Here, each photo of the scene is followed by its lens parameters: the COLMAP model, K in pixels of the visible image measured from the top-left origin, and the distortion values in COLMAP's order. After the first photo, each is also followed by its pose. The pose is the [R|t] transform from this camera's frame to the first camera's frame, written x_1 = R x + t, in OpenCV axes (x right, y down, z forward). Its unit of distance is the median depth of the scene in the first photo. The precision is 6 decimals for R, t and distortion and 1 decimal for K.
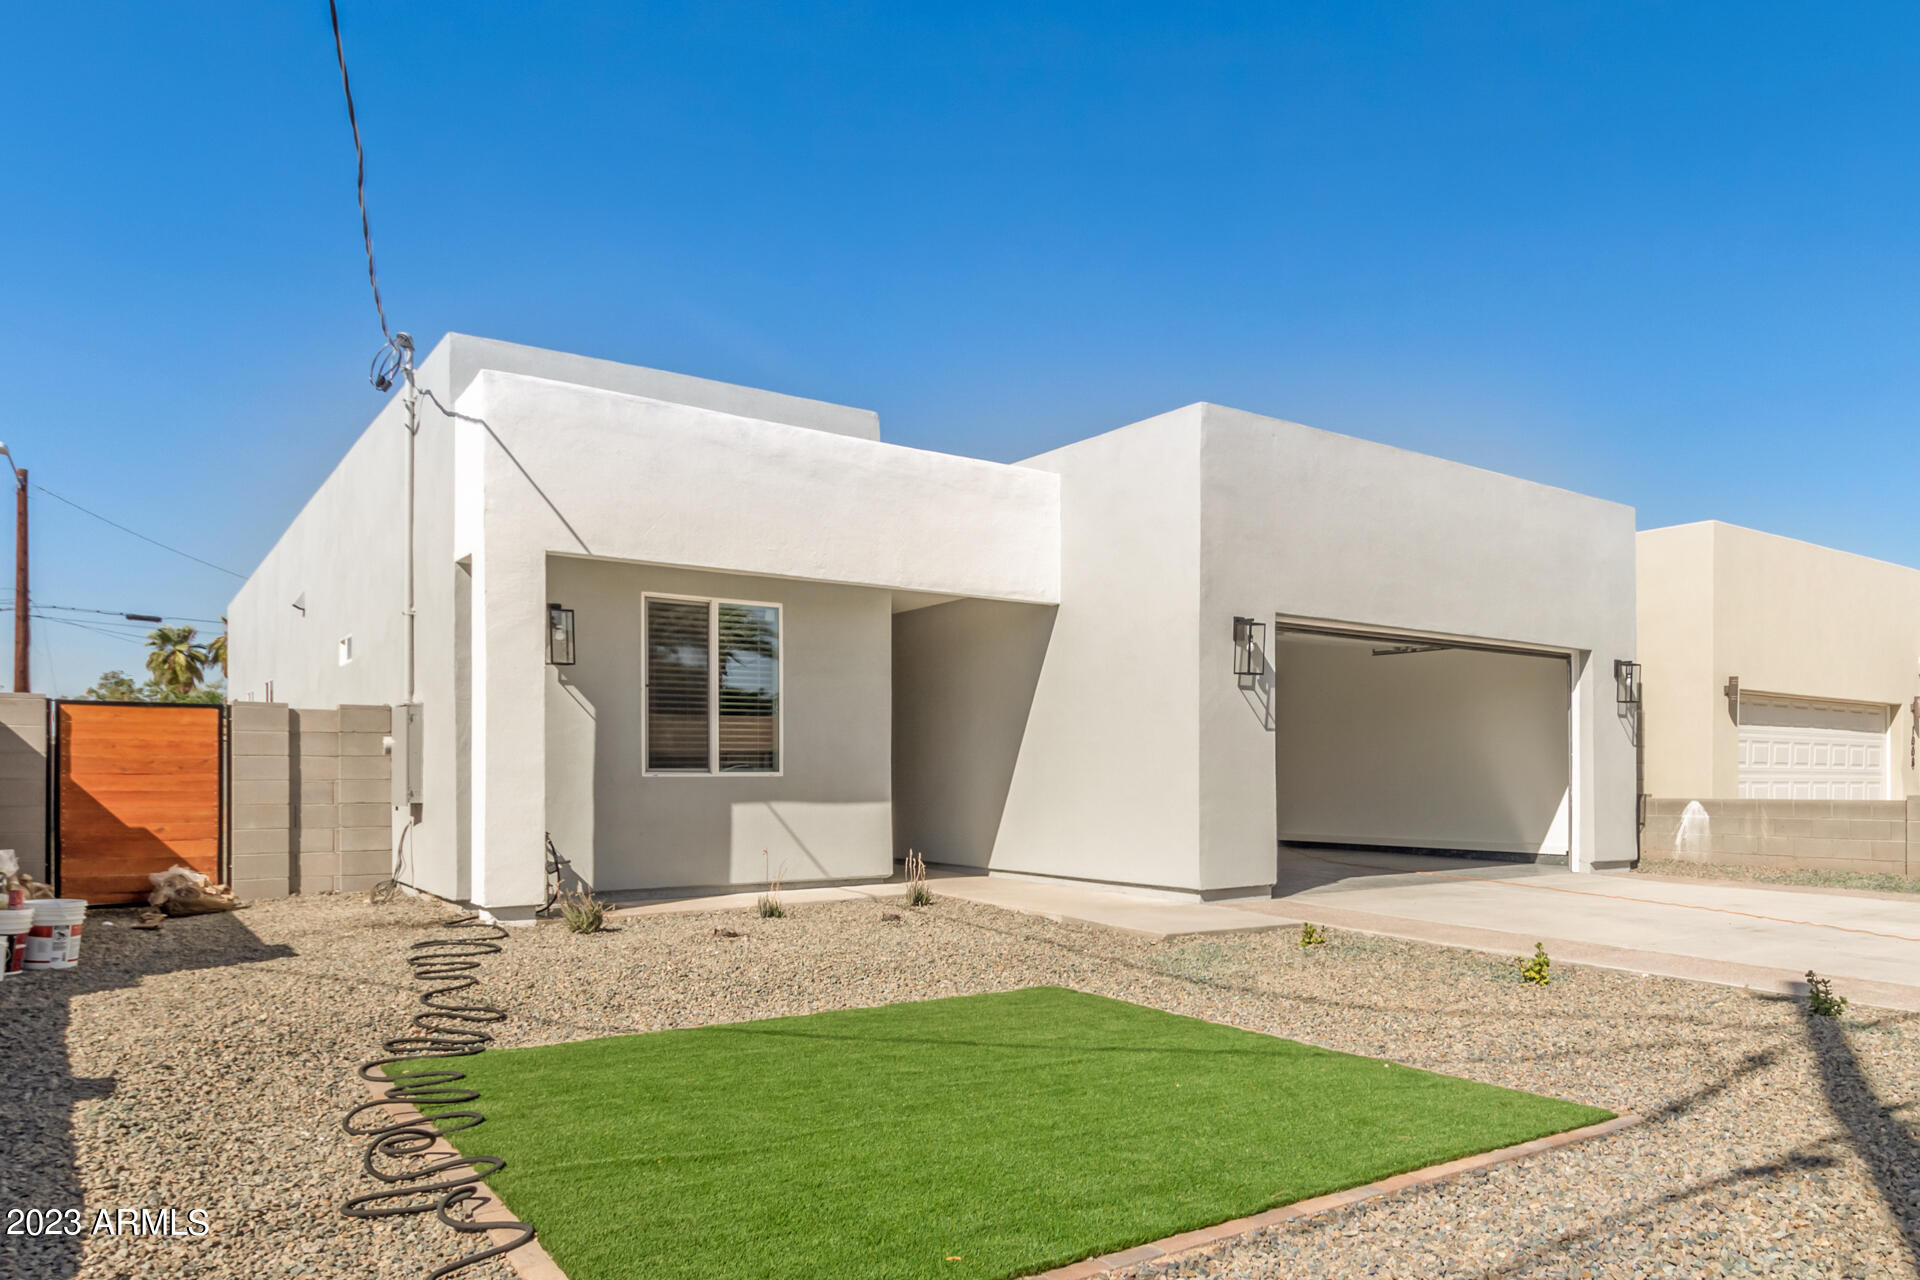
lens RADIAL K [[897.8, 0, 962.8], [0, 897.8, 642.5], [0, 0, 1]] dist [0.003710, -0.000782]
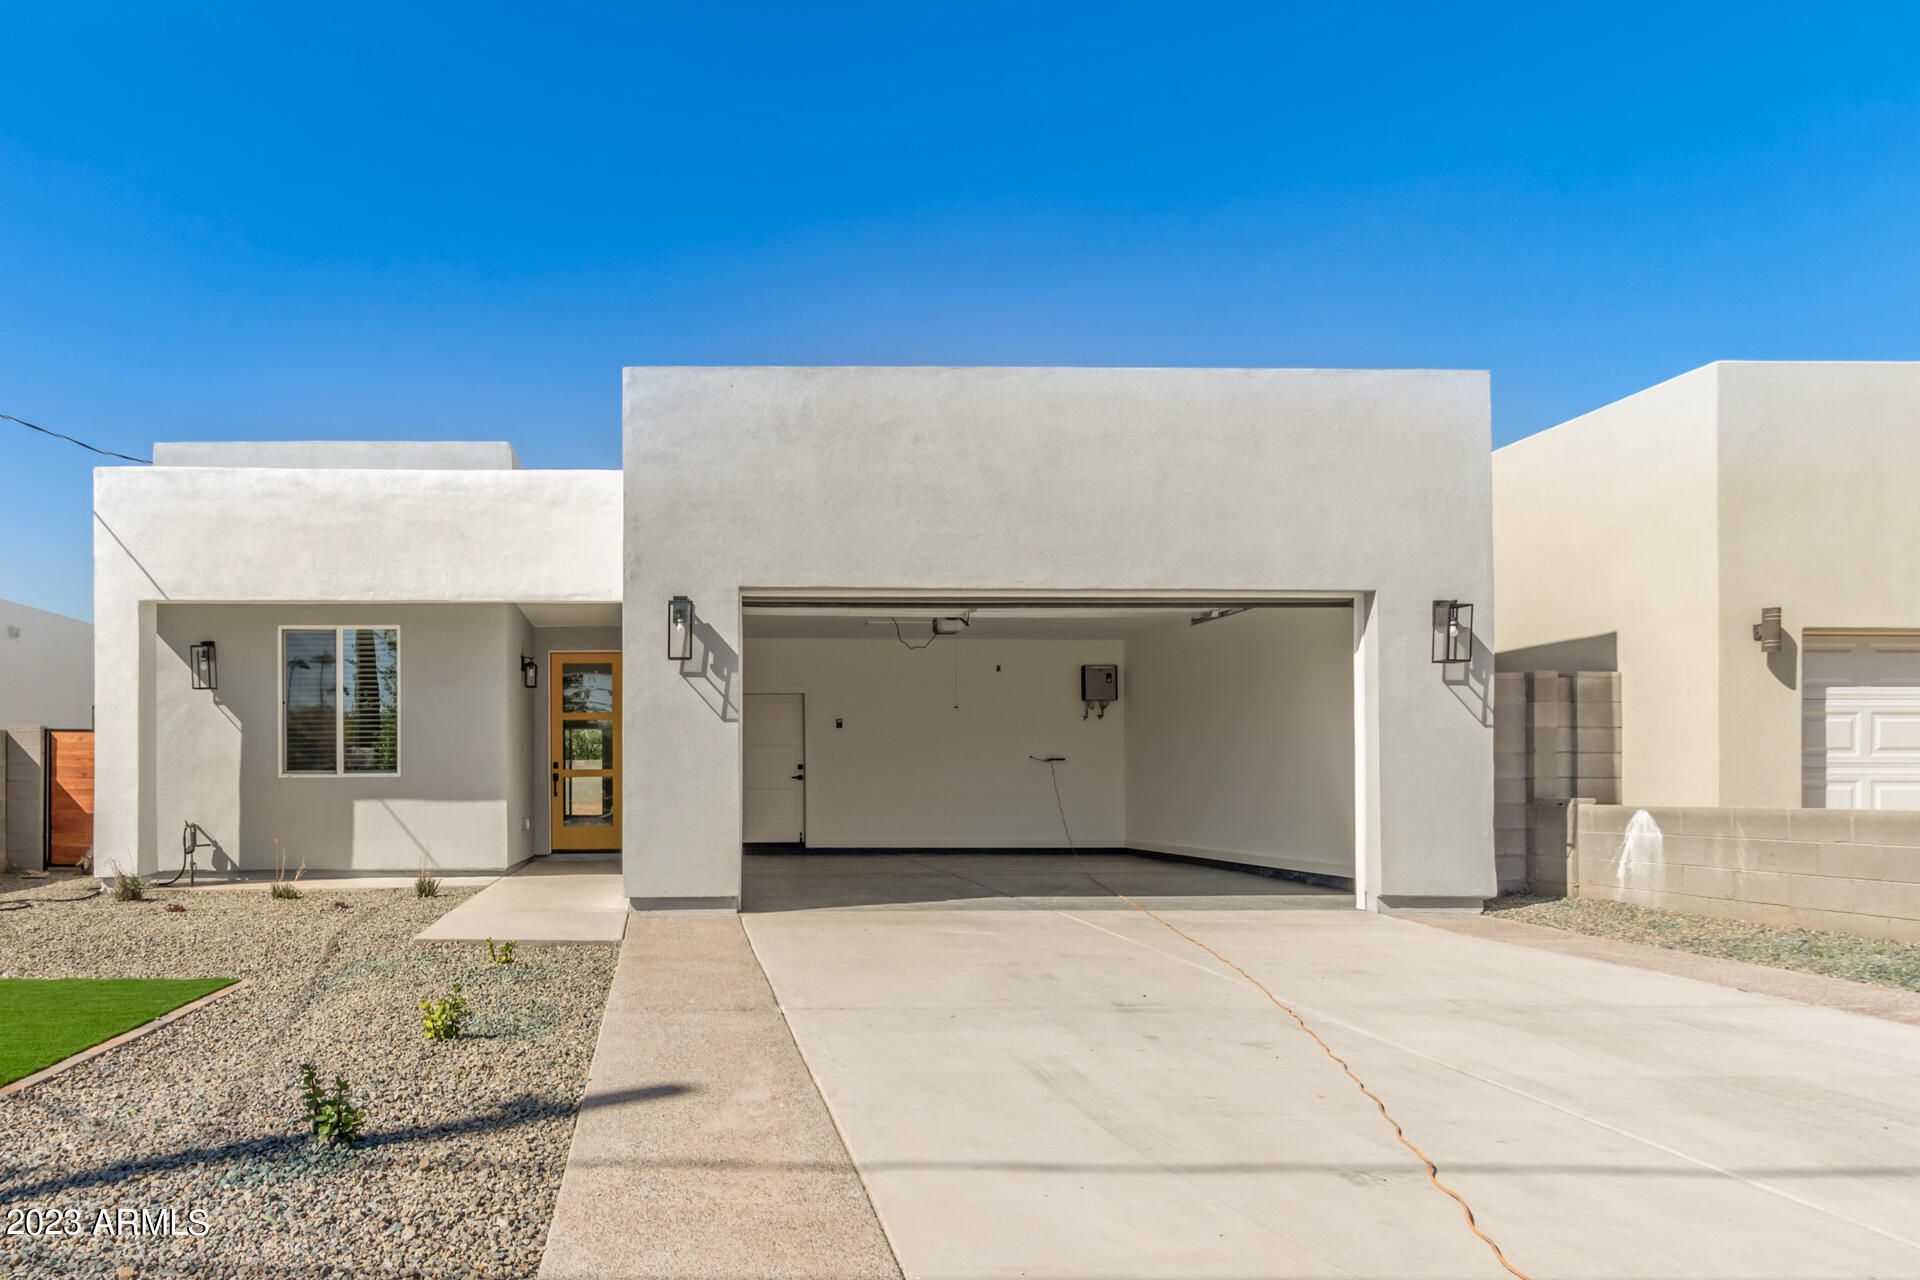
lens RADIAL K [[839.0, 0, 958.7], [0, 839.0, 655.6], [0, 0, 1]] dist [0.001228, -0.000211]
pose [[0.894308, -0.070779, -0.441818, 0.905219], [0.067603, 0.997448, -0.022951, 0.067750], [0.442315, -0.009343, 0.896811, 0.360366]]
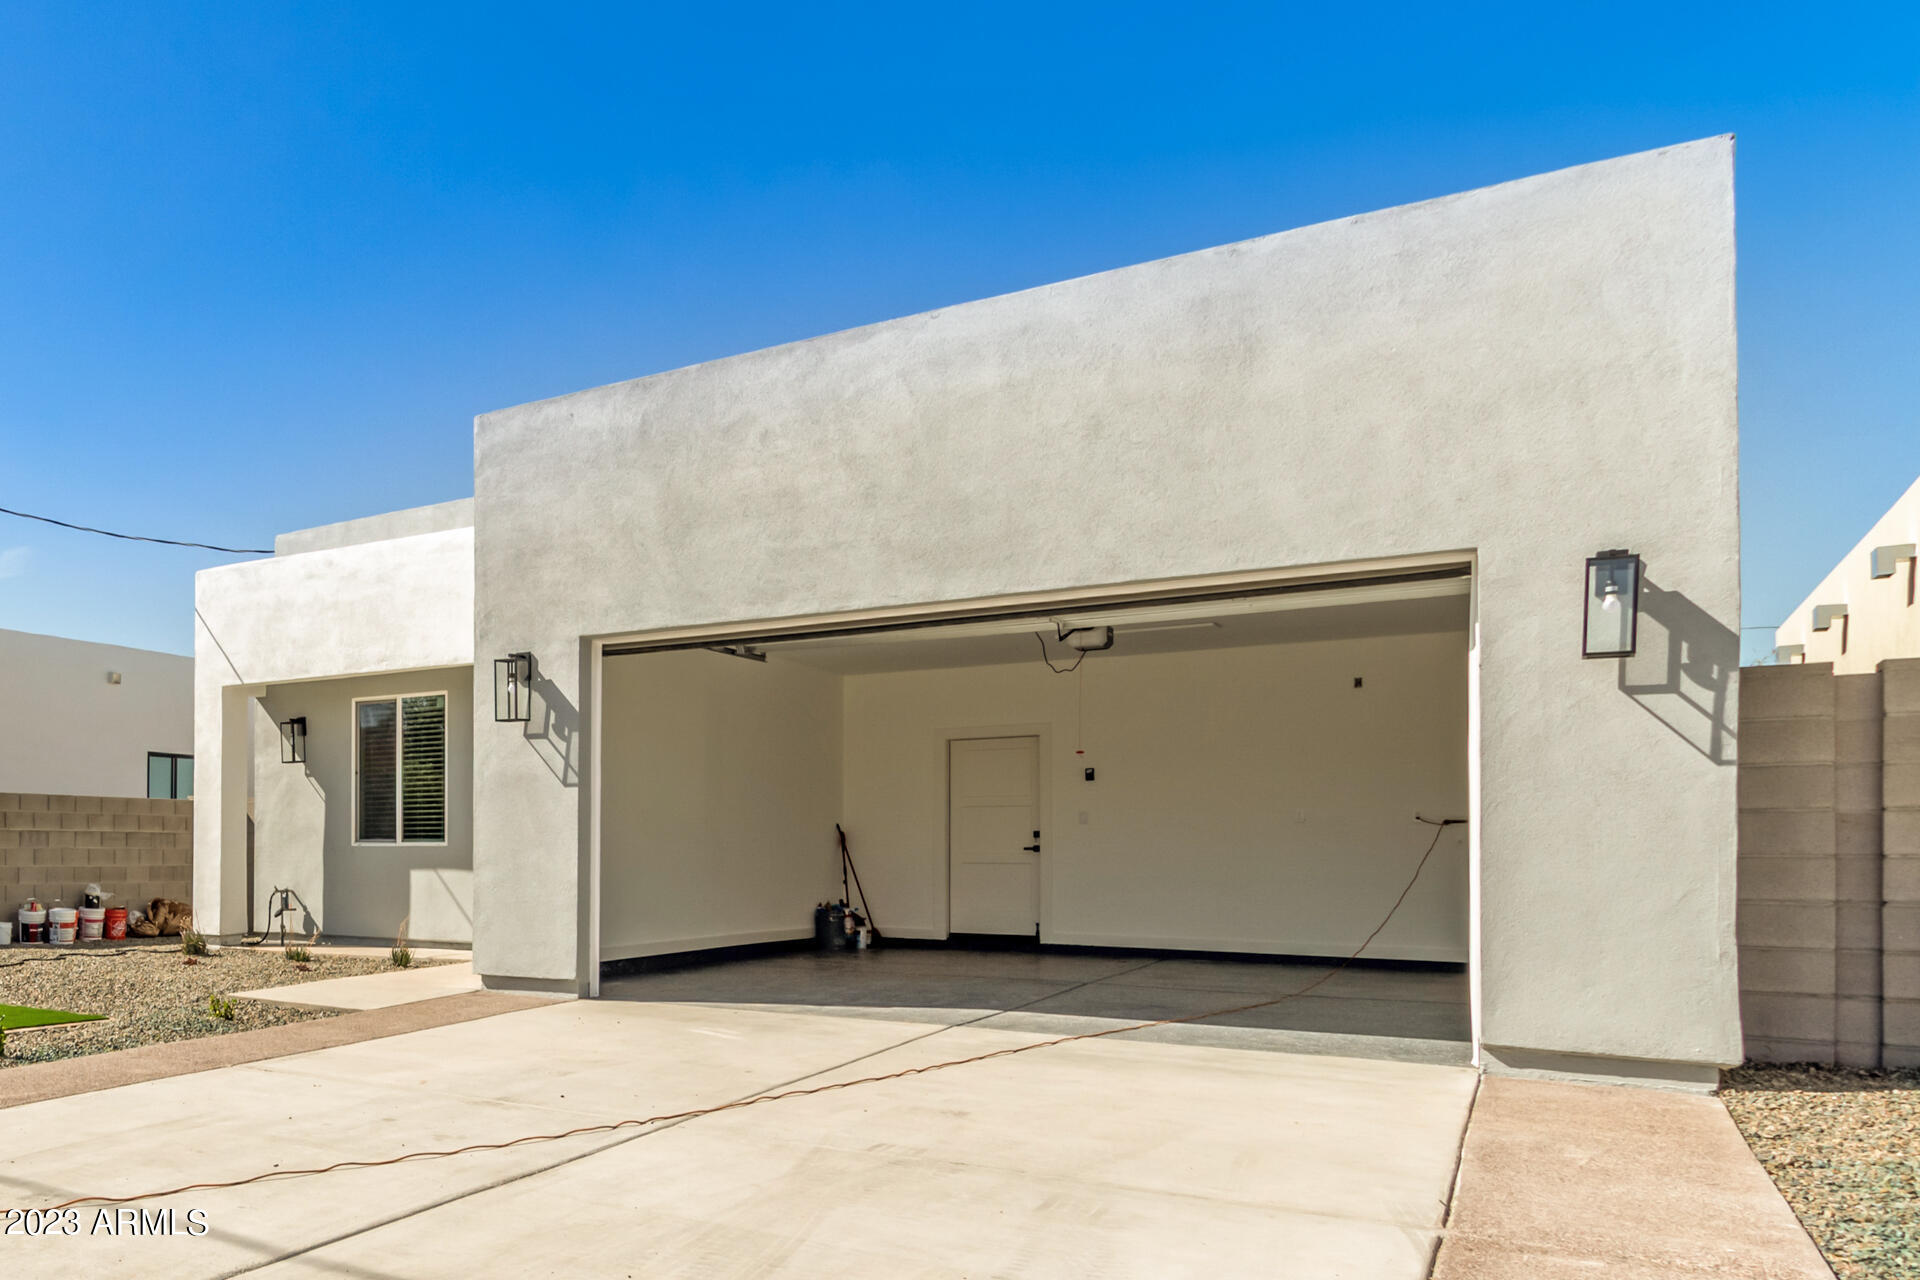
lens RADIAL K [[1234.4, 0, 960.0], [0, 1234.4, 640.0], [0, 0, 1]] dist [-0.009314, -0.000643]
pose [[0.570434, -0.139670, -0.809381, 1.432877], [0.113353, 0.989393, -0.090845, 0.107924], [0.813484, -0.039925, 0.580216, 0.648604]]
